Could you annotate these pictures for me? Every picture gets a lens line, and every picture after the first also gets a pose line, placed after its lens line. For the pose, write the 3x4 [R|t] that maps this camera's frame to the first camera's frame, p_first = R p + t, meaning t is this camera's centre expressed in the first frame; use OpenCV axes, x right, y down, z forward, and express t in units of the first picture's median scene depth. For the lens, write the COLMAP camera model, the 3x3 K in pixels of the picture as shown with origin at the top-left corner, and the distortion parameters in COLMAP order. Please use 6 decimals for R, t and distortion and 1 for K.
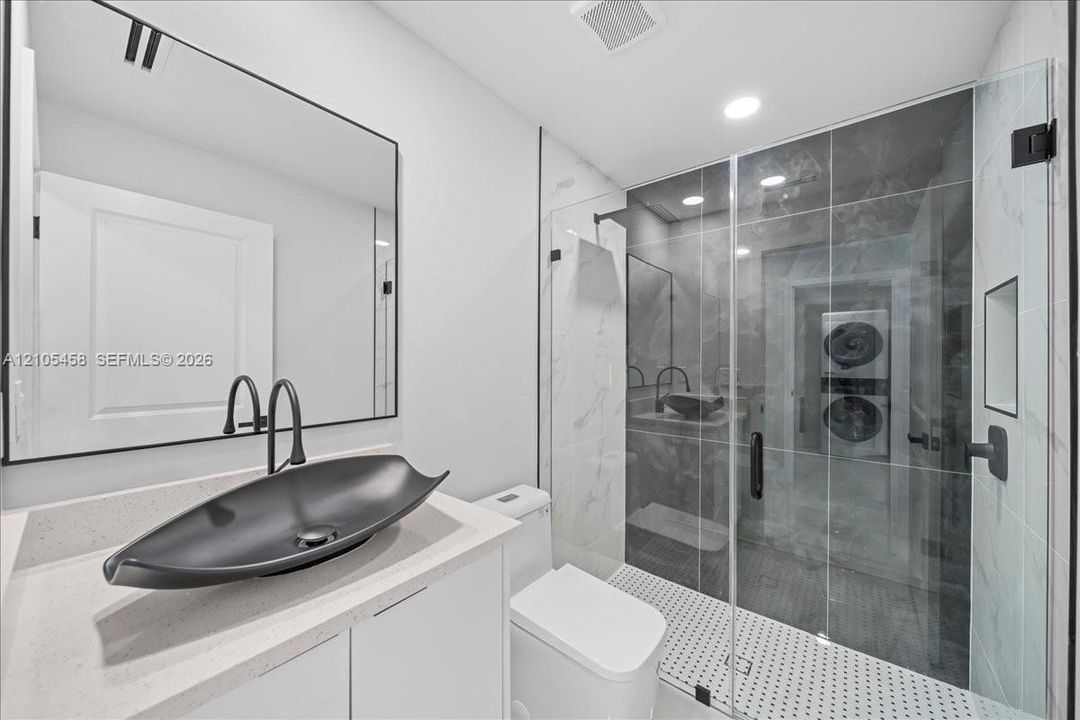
lens RADIAL K [[380.6, 0, 542.9], [0, 380.6, 359.6], [0, 0, 1]] dist [-0.002990, 0.000109]
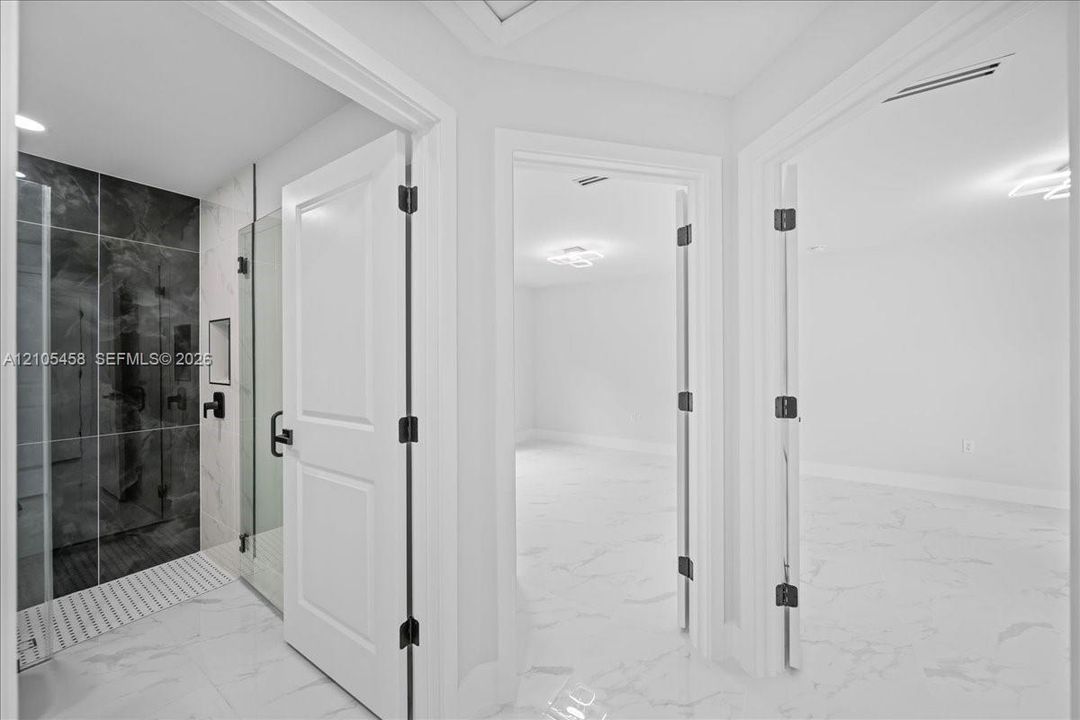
lens RADIAL K [[380.6, 0, 543.7], [0, 380.6, 357.9], [0, 0, 1]] dist [-0.002990, 0.000109]
pose [[-0.107874, -0.004954, 0.994152, -0.659277], [0.002721, 0.999982, 0.005279, -0.003087], [-0.994161, 0.003274, -0.107859, -0.322652]]
